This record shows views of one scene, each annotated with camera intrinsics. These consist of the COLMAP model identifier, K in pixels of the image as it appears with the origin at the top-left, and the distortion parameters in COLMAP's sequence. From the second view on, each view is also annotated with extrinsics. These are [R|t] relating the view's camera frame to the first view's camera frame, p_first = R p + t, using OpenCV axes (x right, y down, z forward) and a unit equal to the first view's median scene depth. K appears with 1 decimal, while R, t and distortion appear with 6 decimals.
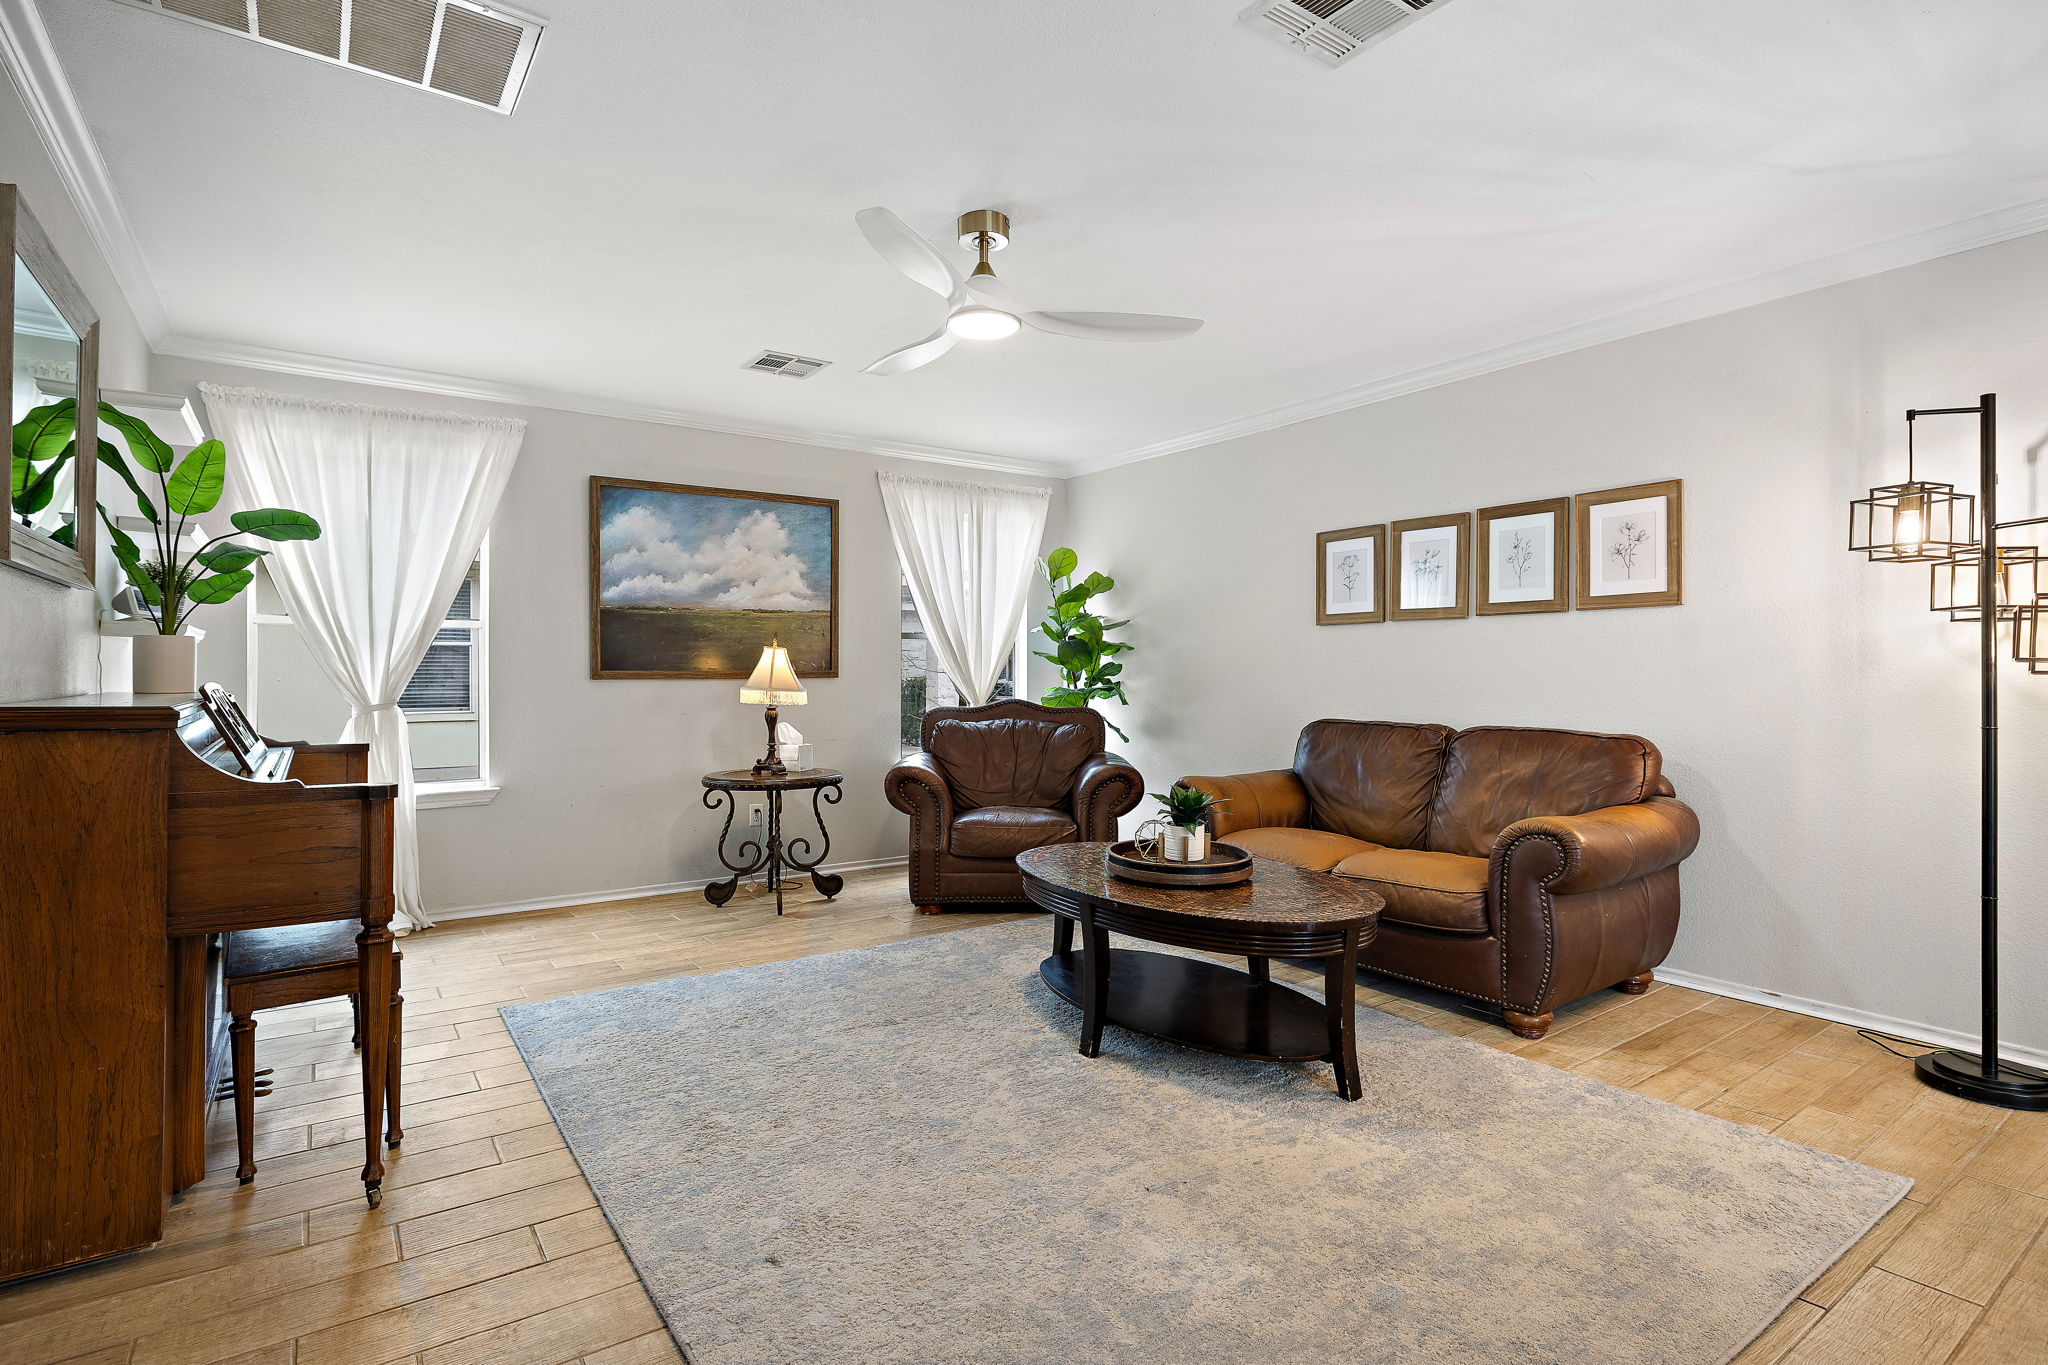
lens RADIAL K [[995.5, 0, 1024.0], [0, 995.5, 682.5], [0, 0, 1]] dist [-0.002986, -0.000115]
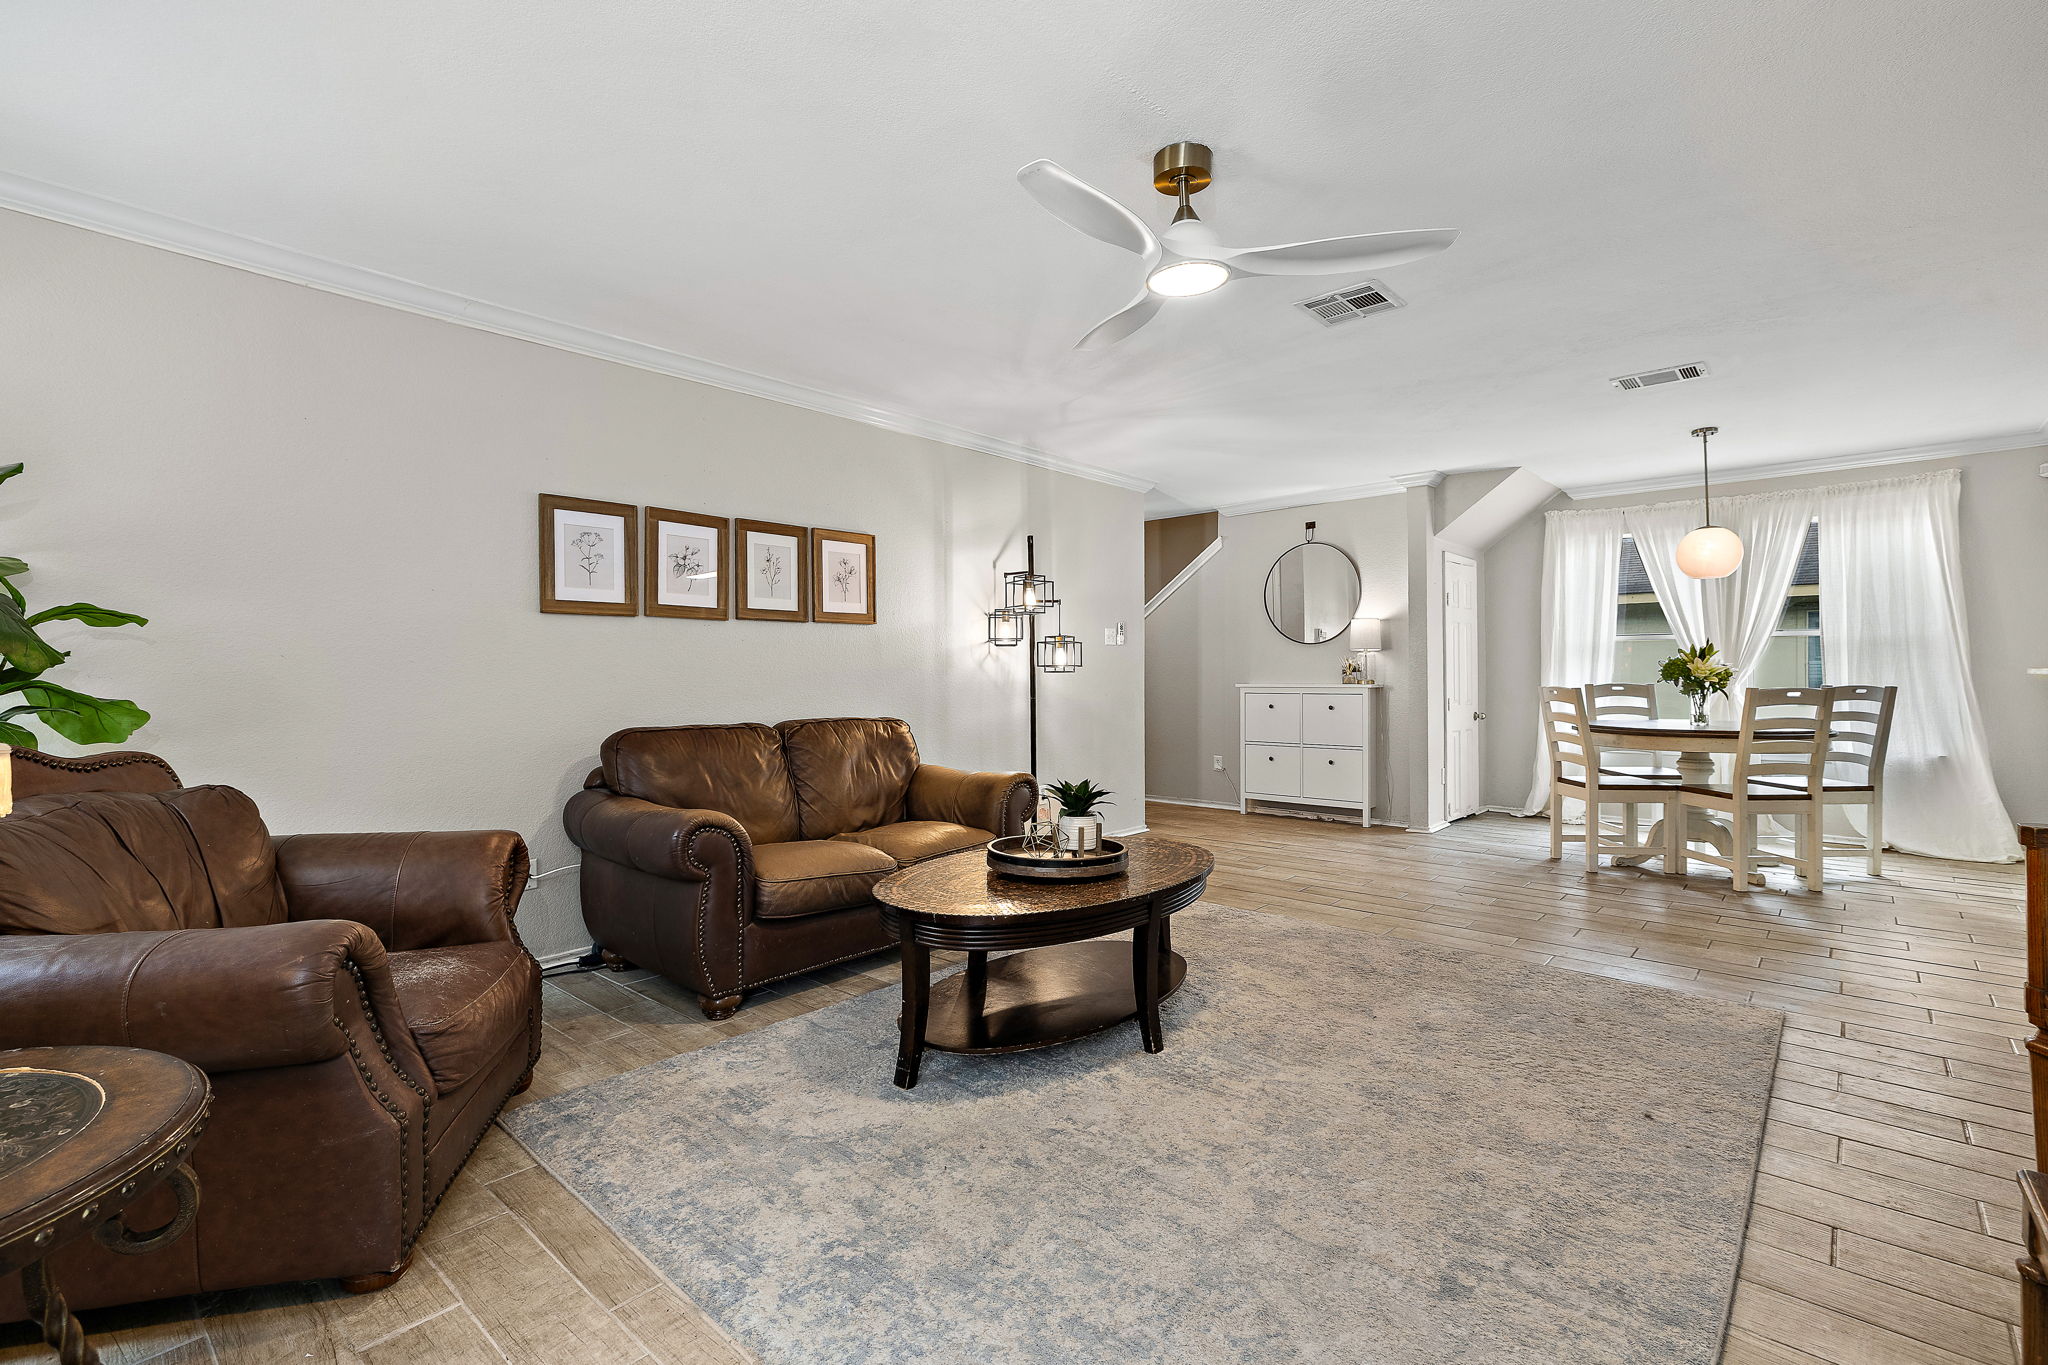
lens RADIAL K [[917.4, 0, 1023.0], [0, 917.4, 674.6], [0, 0, 1]] dist [0.002668, 0.000367]
pose [[-0.212735, 0.000902, 0.977110, -0.488279], [0.016001, 0.999869, 0.002561, -0.005138], [-0.976979, 0.016180, -0.212721, 0.796504]]
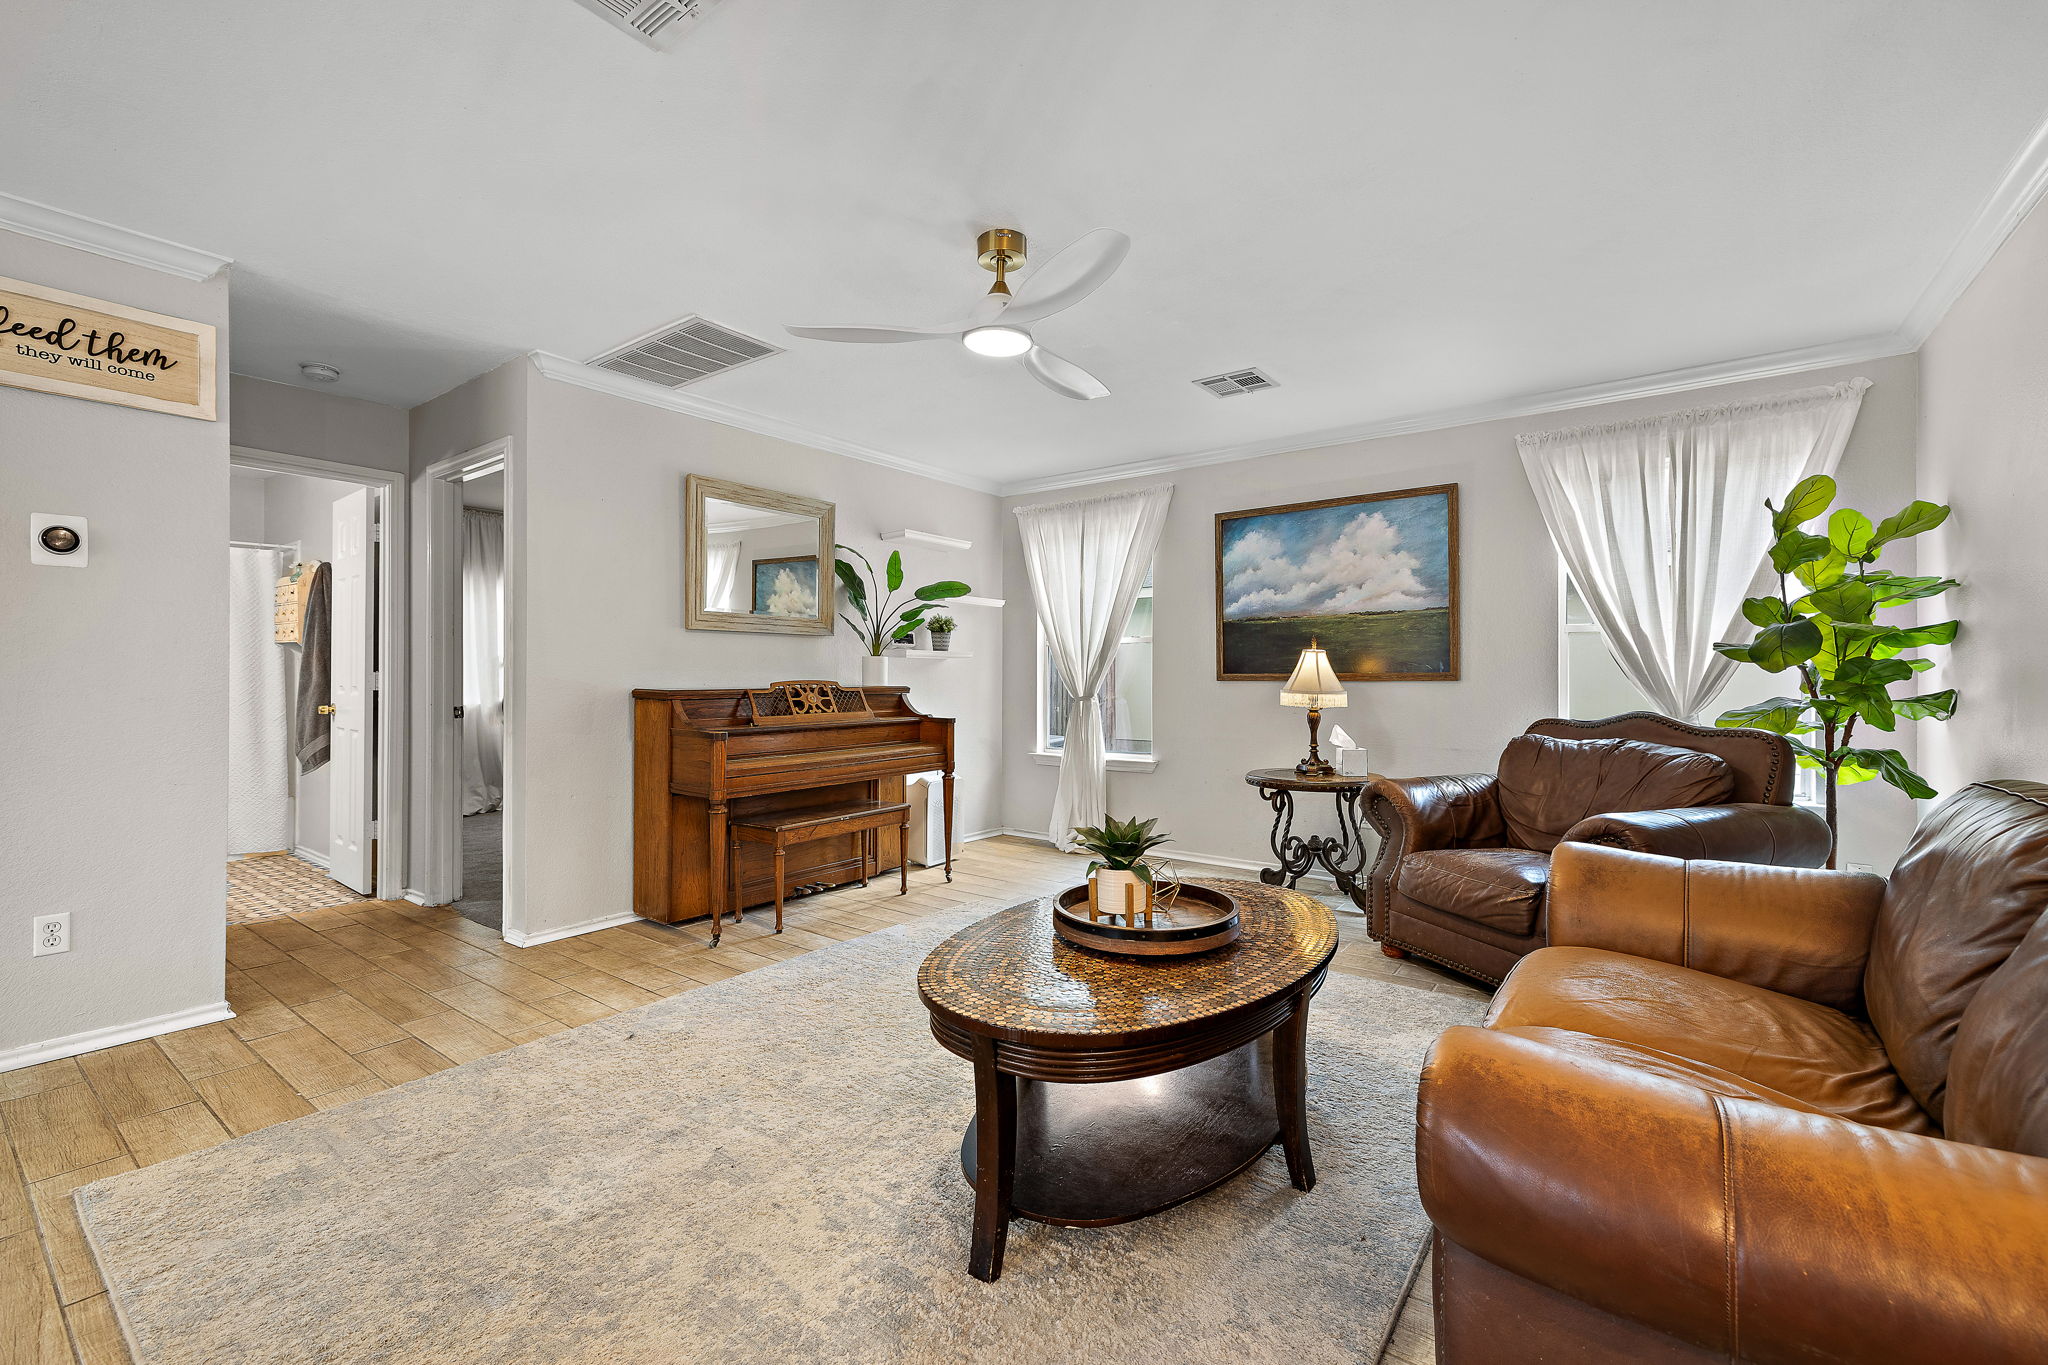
lens RADIAL K [[857.0, 0, 1024.0], [0, 857.0, 682.5], [0, 0, 1]] dist [-0.004187, -0.000069]
pose [[0.320618, 0.005368, -0.947193, 0.489462], [-0.009875, 0.999949, 0.002324, -0.001399], [0.947157, 0.008609, 0.320655, 0.446246]]
